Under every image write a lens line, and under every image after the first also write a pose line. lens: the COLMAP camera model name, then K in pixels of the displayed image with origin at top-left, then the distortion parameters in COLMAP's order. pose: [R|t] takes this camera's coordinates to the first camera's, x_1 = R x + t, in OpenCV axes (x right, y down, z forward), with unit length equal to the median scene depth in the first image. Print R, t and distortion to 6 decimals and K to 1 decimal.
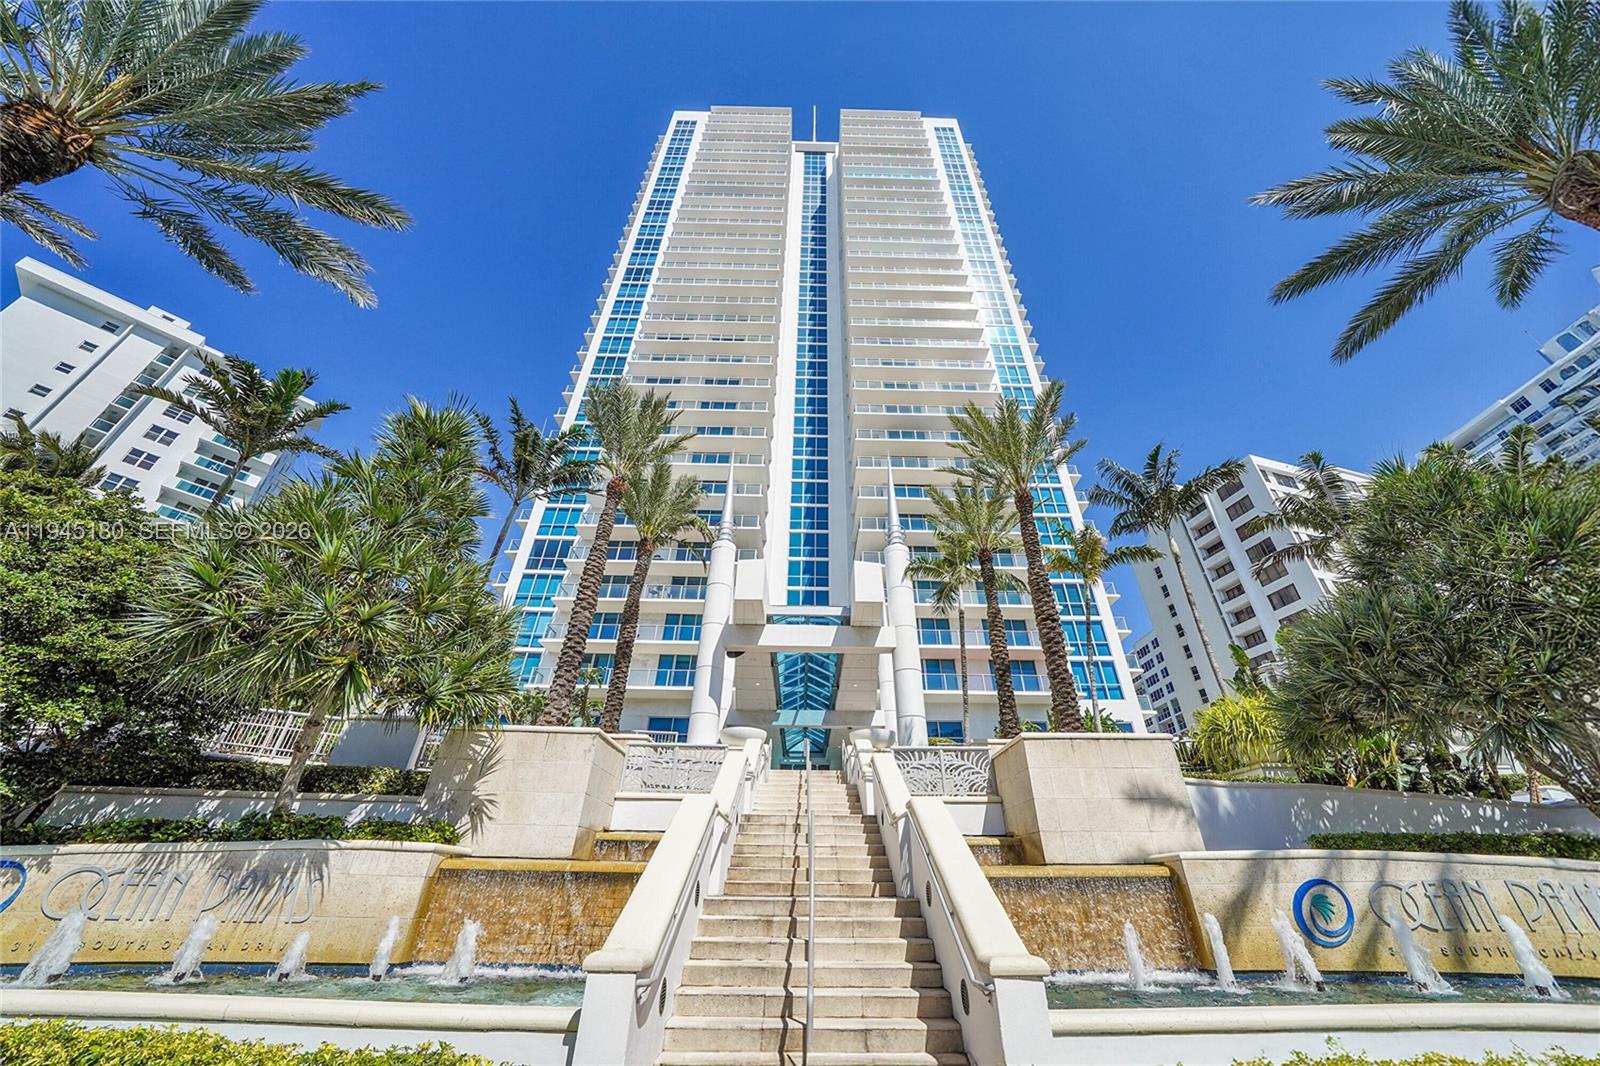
lens RADIAL K [[568.8, 0, 800.0], [0, 568.8, 533.0], [0, 0, 1]] dist [-0.030595, 0.004990]
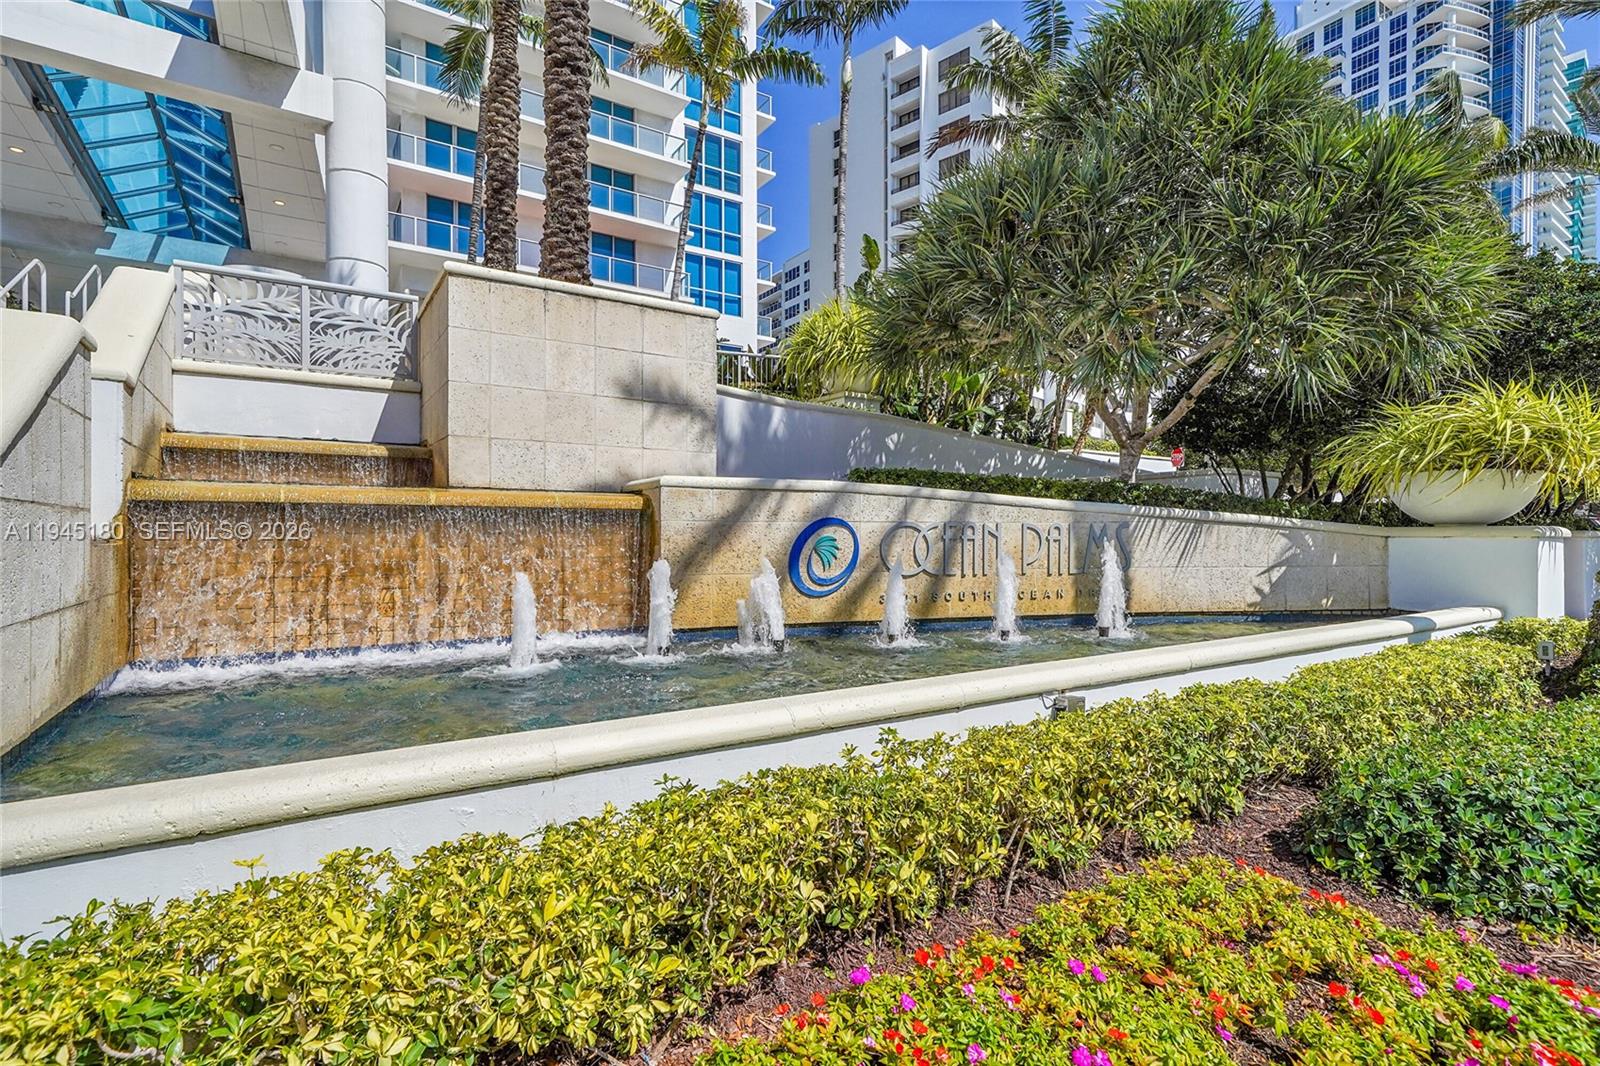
lens RADIAL K [[763.1, 0, 800.0], [0, 763.1, 533.0], [0, 0, 1]] dist [0.001466, 0.000173]
pose [[0.849159, -0.005235, 0.528111, 0.267599], [-0.276085, 0.848043, 0.452327, 0.147887], [-0.450229, -0.529901, 0.718679, 0.210593]]
